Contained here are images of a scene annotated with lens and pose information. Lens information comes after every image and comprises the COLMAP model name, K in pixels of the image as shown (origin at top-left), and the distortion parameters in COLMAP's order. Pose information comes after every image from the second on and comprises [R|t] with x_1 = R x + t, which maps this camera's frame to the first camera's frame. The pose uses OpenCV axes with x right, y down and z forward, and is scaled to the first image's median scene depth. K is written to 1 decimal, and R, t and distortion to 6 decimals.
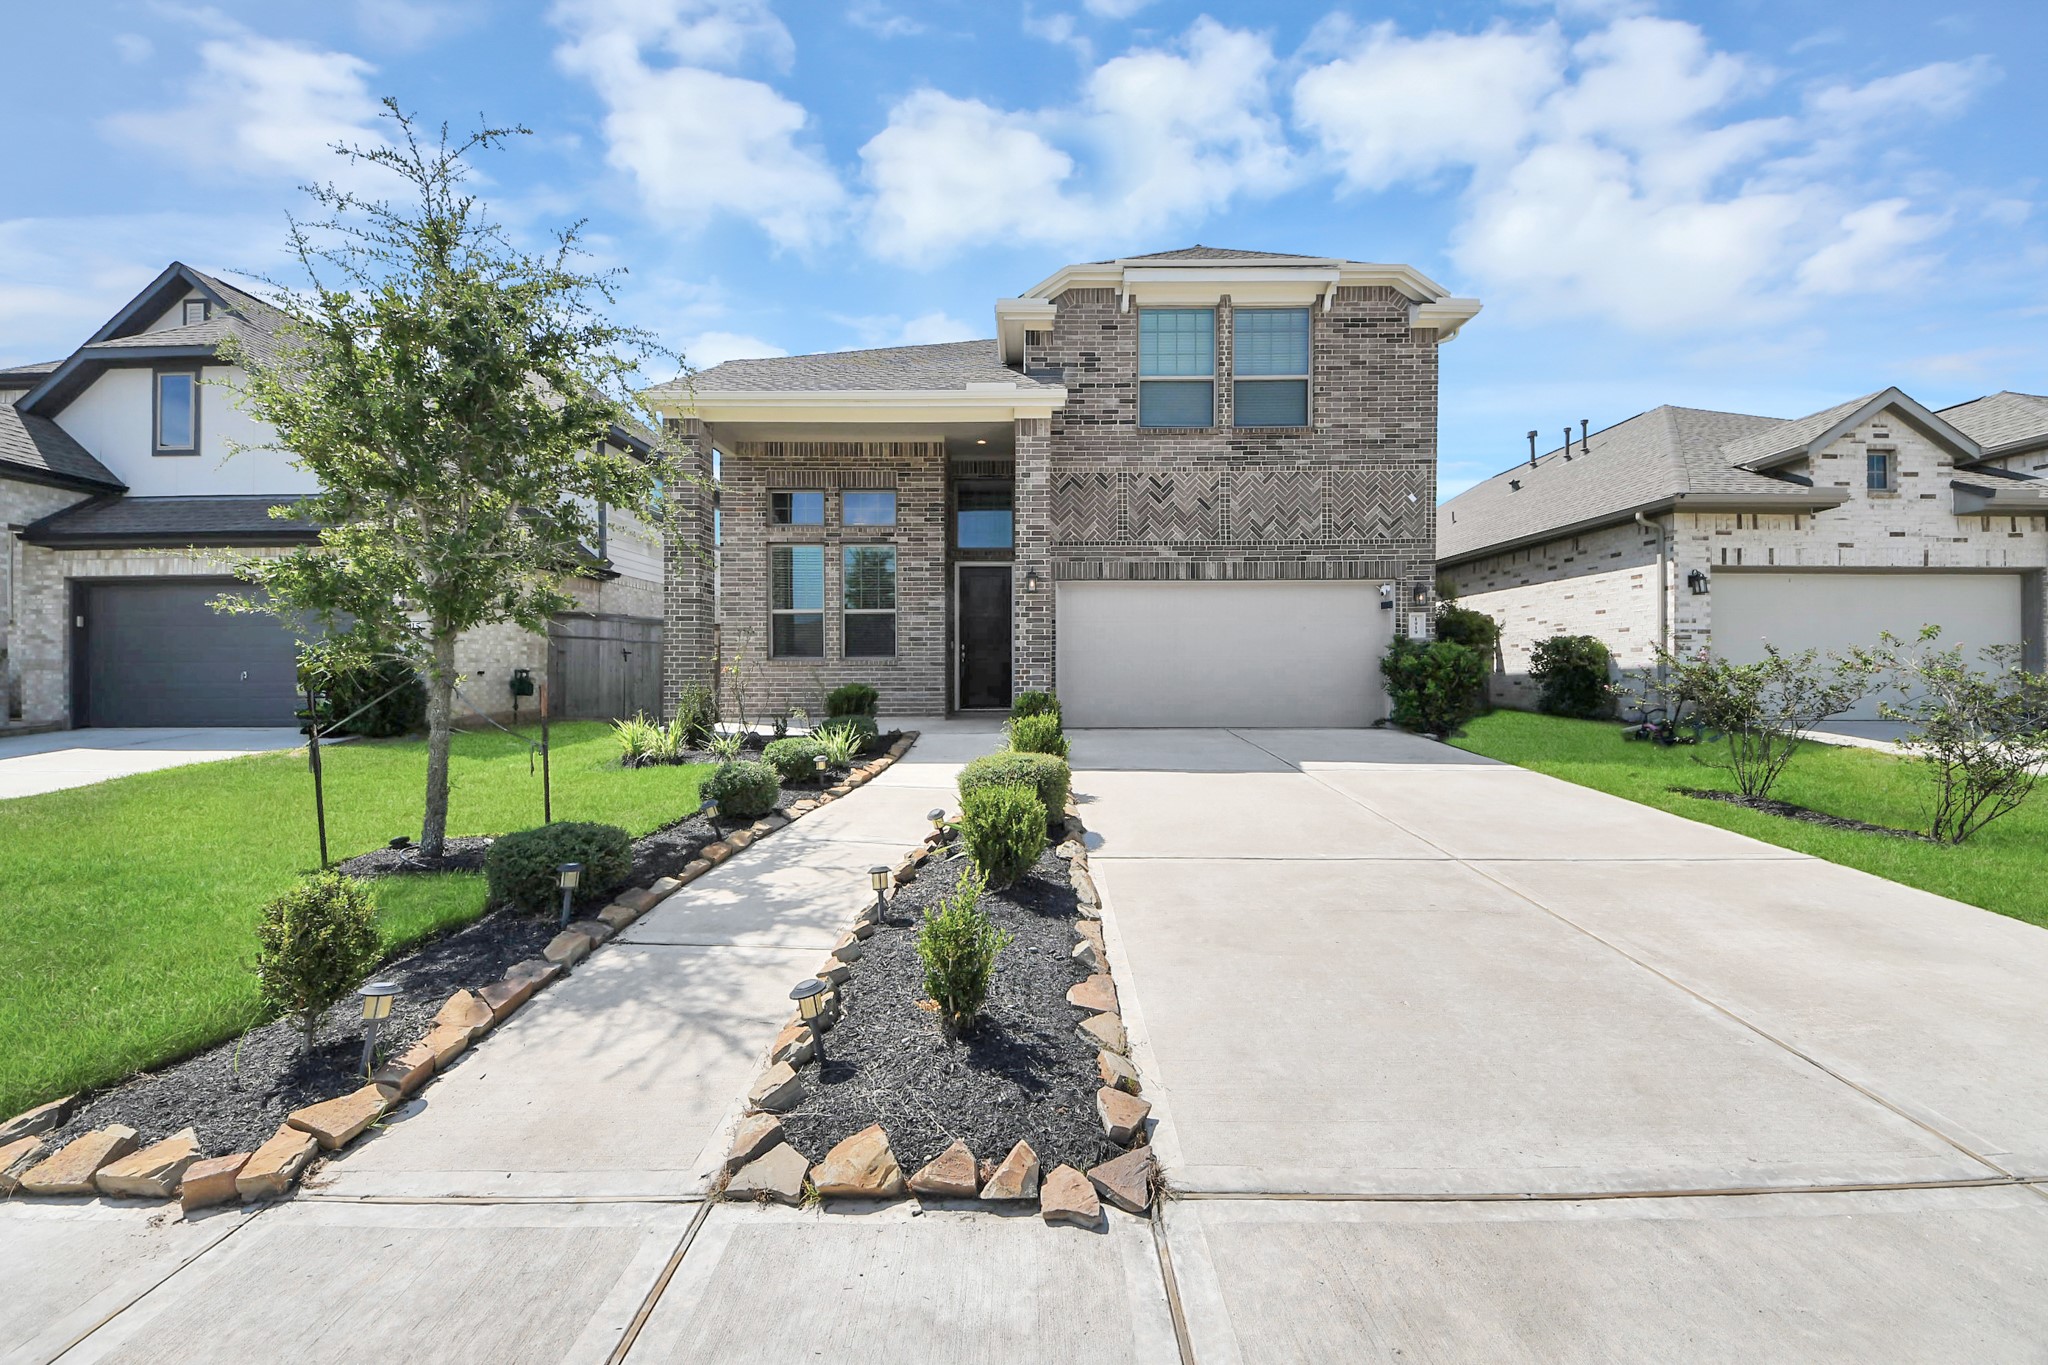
lens RADIAL K [[726.9, 0, 1034.0], [0, 726.9, 682.6], [0, 0, 1]] dist [-0.001809, -0.000316]
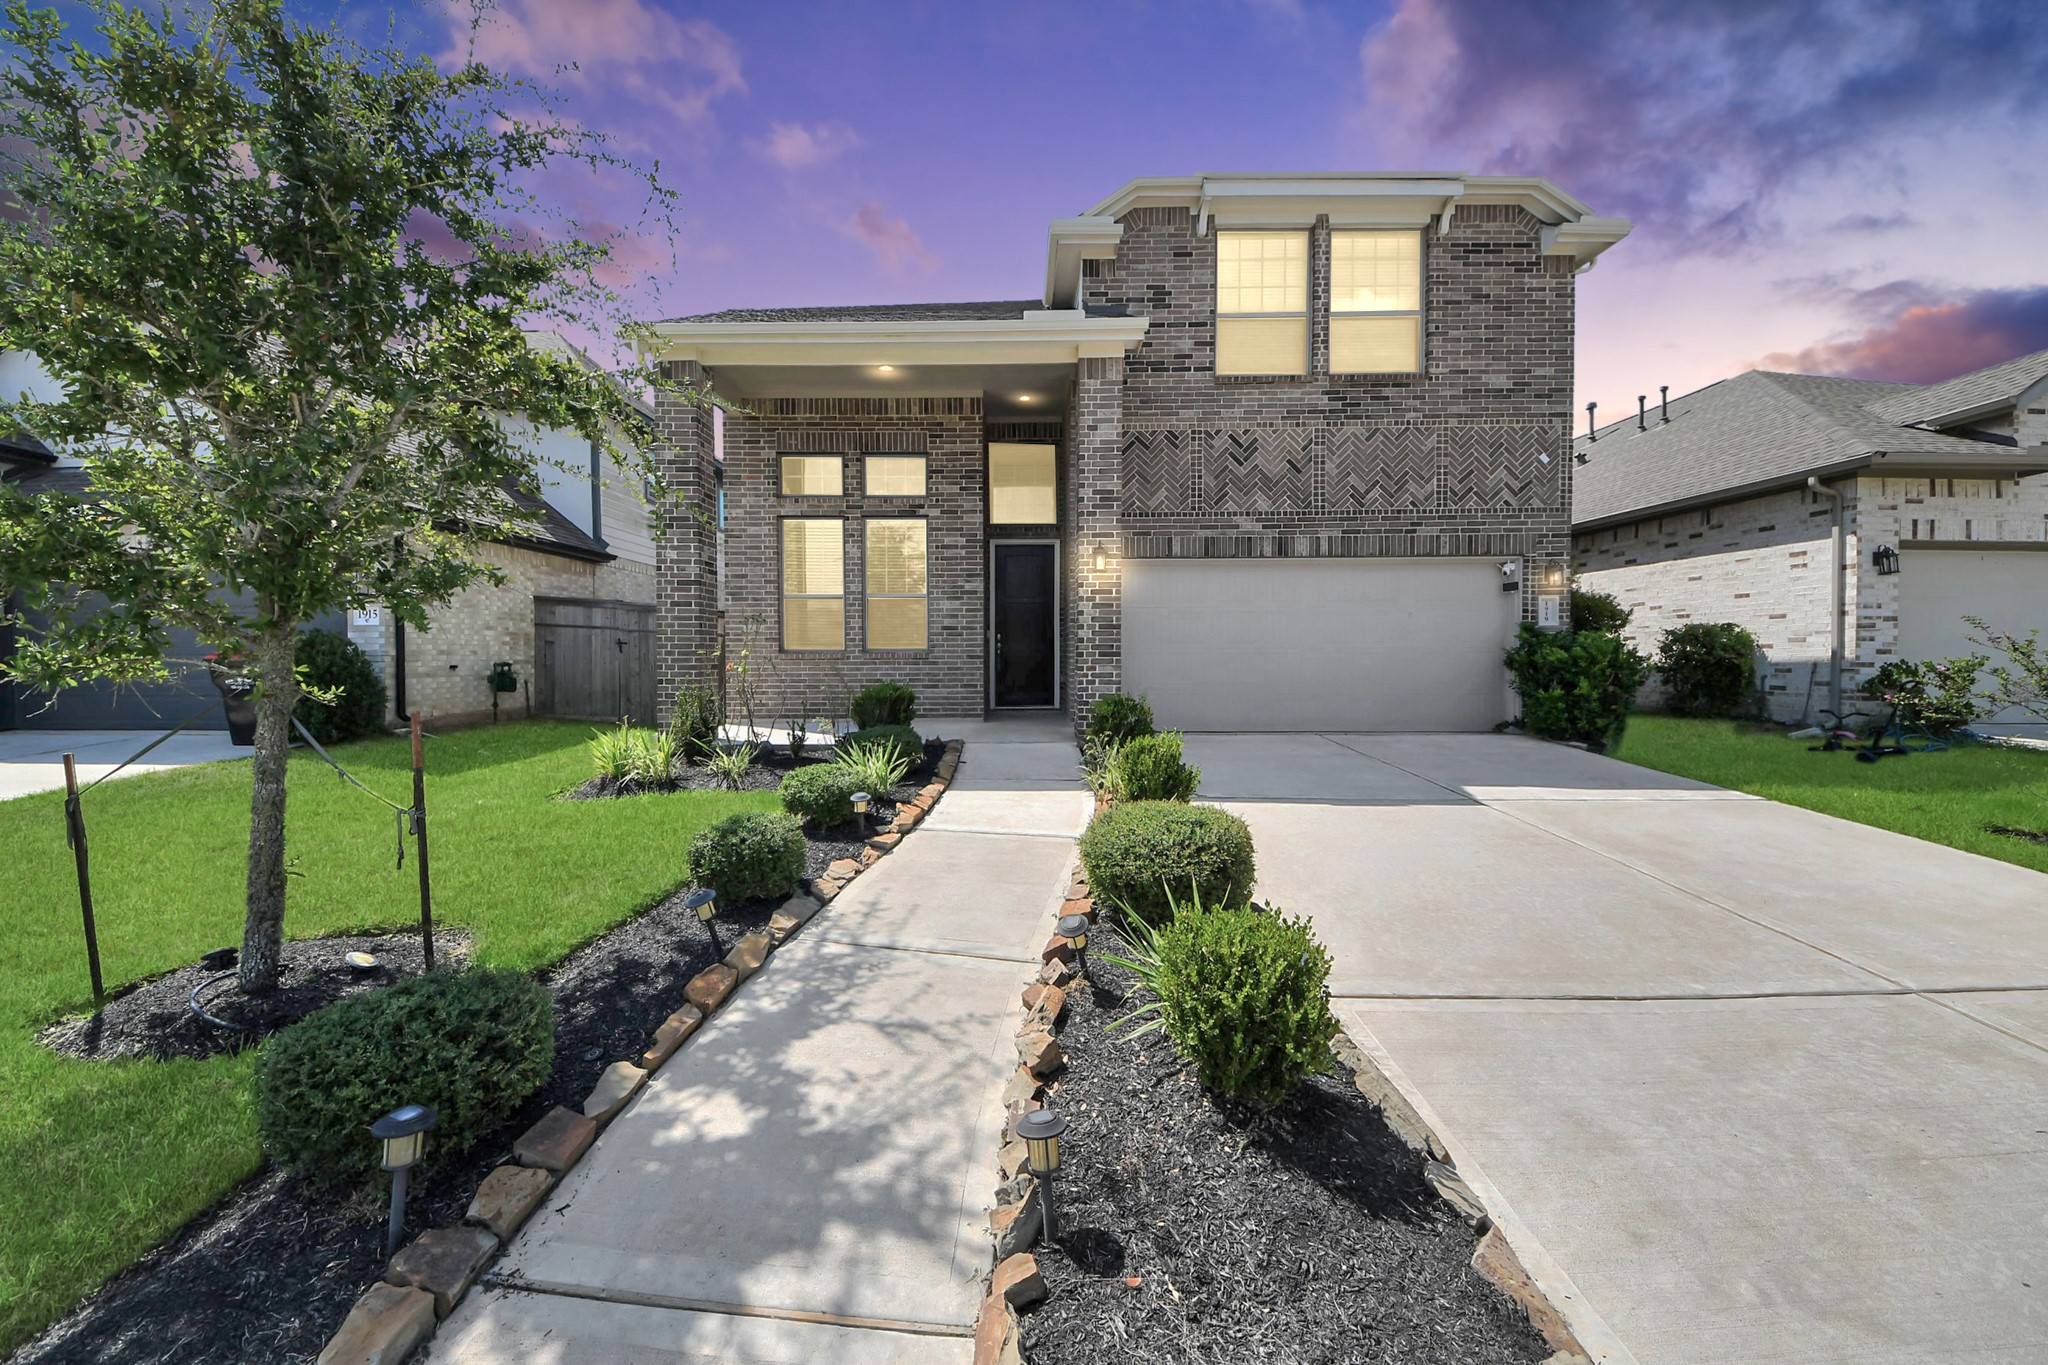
lens RADIAL K [[726.1, 0, 1024.0], [0, 726.1, 682.5], [0, 0, 1]] dist [-0.000574, -0.006643]
pose [[0.999802, 0.000475, -0.019895, -0.061951], [-0.000111, 0.999833, 0.018290, -0.011559], [0.019900, -0.018284, 0.999635, 0.151423]]
